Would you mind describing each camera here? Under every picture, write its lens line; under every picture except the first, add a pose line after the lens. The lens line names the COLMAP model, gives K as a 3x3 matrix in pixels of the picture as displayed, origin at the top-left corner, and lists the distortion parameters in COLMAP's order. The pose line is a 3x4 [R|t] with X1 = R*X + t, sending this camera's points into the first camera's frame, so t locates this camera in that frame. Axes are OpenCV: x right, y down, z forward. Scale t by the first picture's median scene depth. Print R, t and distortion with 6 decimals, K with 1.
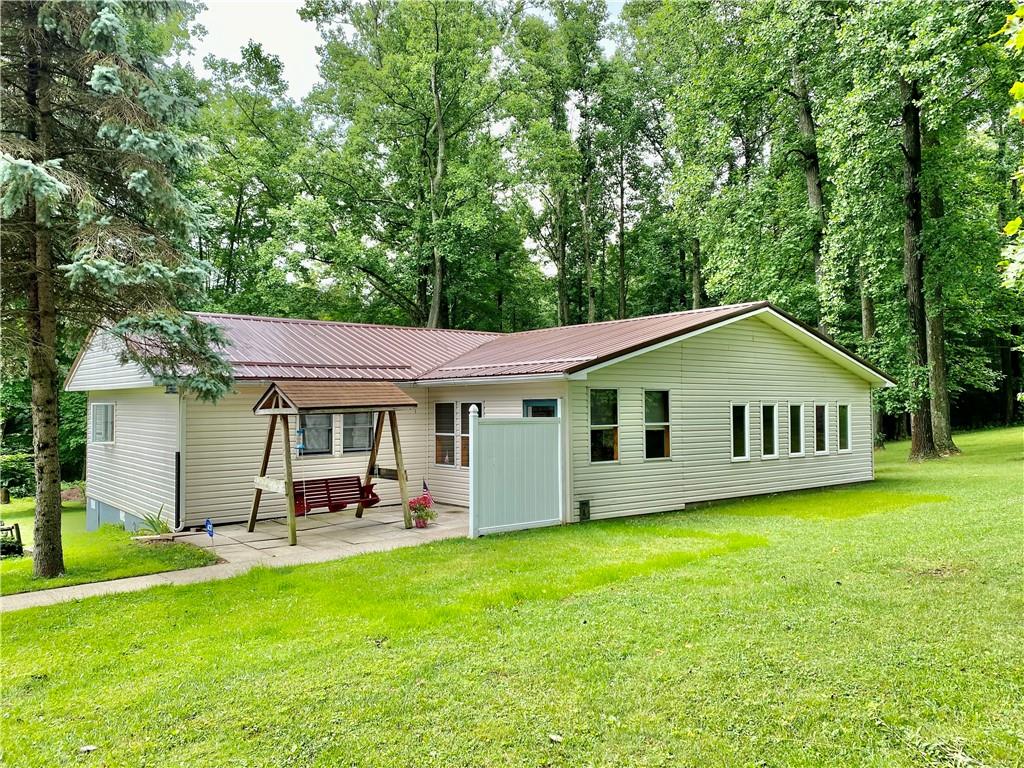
lens RADIAL K [[920.7, 0, 512.0], [0, 920.7, 384.0], [0, 0, 1]] dist [0.006804, 0.001472]
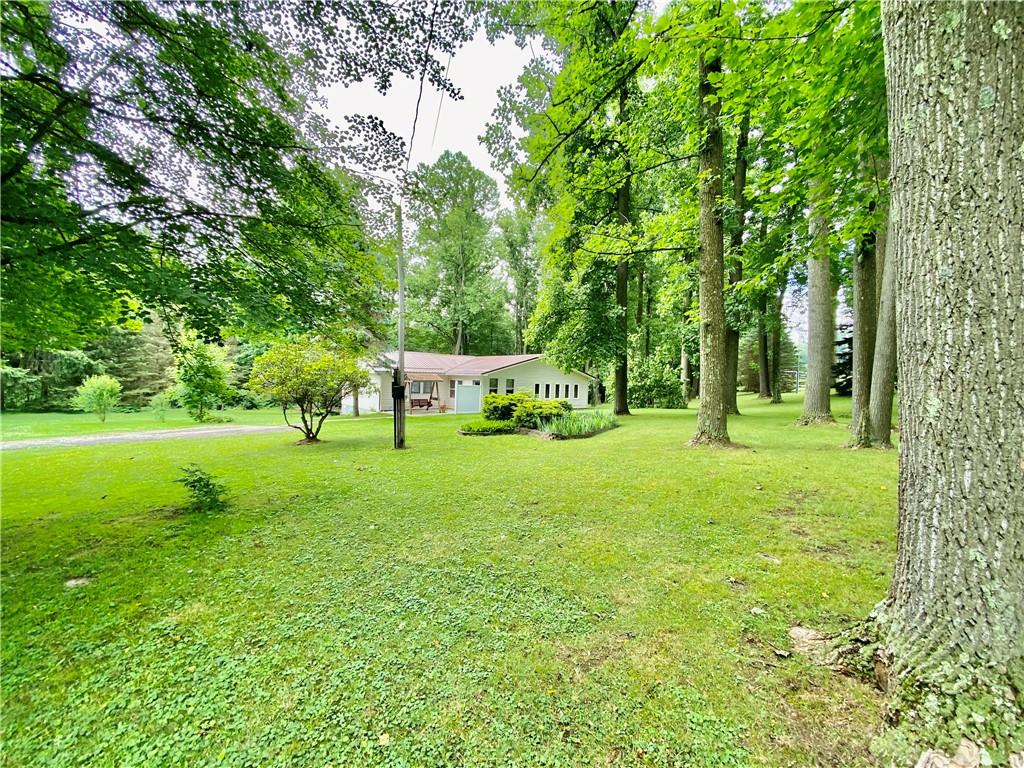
lens RADIAL K [[414.3, 0, 512.0], [0, 414.3, 384.0], [0, 0, 1]] dist [0.059469, -0.039719]
pose [[0.998727, 0.034694, 0.036610, 0.104368], [-0.035993, 0.998723, 0.035443, -0.031976], [-0.035333, -0.036715, 0.998701, -0.642578]]
